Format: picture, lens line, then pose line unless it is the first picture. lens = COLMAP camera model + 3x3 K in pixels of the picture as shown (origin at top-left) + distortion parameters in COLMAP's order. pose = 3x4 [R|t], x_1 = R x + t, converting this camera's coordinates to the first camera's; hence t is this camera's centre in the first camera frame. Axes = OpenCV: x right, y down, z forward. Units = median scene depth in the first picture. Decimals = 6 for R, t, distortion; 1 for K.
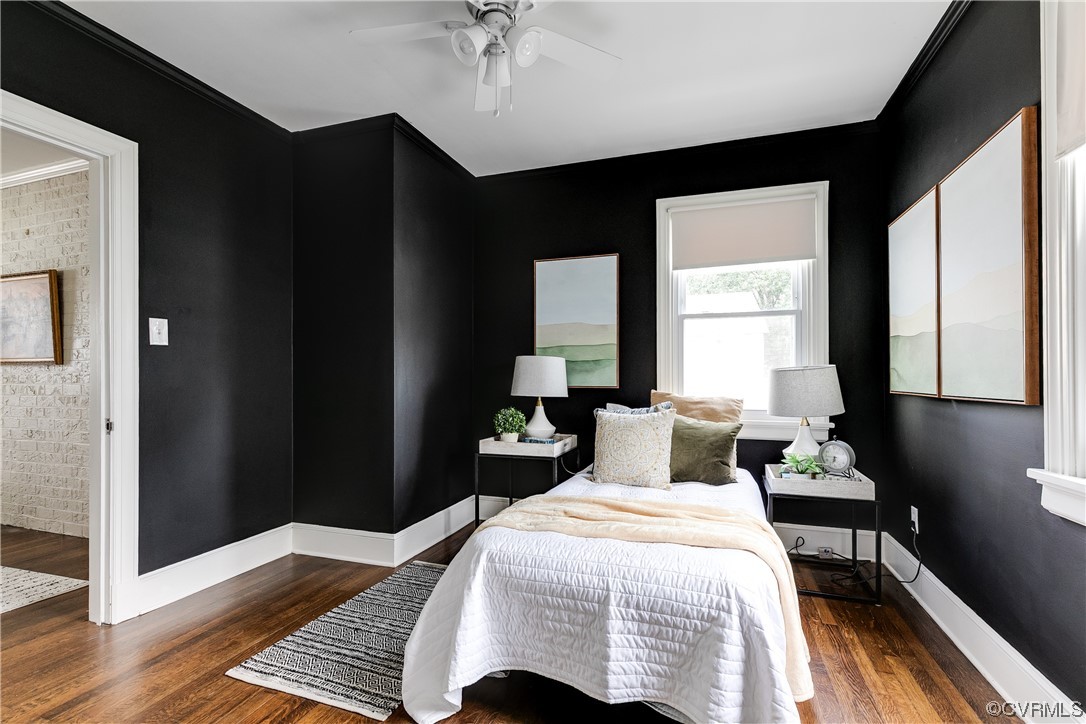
lens RADIAL K [[498.2, 0, 545.9], [0, 498.2, 373.6], [0, 0, 1]] dist [0.000013, -0.000023]
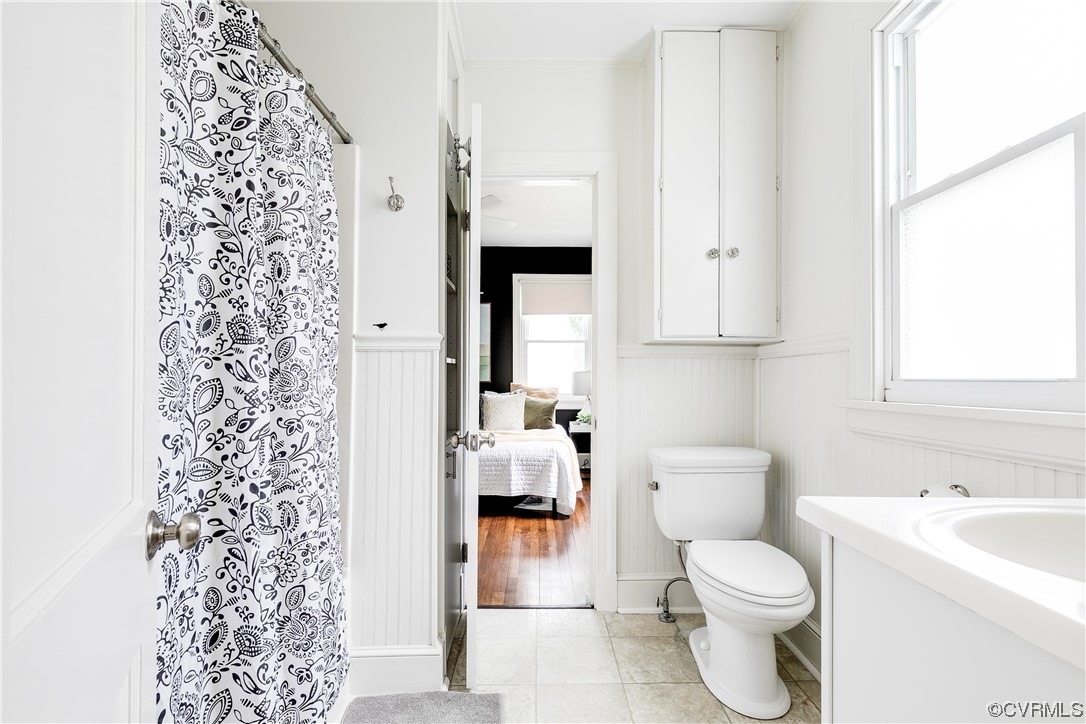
lens RADIAL K [[498.2, 0, 543.3], [0, 498.2, 367.0], [0, 0, 1]] dist [0.000013, -0.000023]
pose [[0.941704, 0.008436, 0.336337, -0.315542], [-0.005091, 0.999928, -0.010827, -0.005819], [-0.336405, 0.008483, 0.941679, -0.811327]]
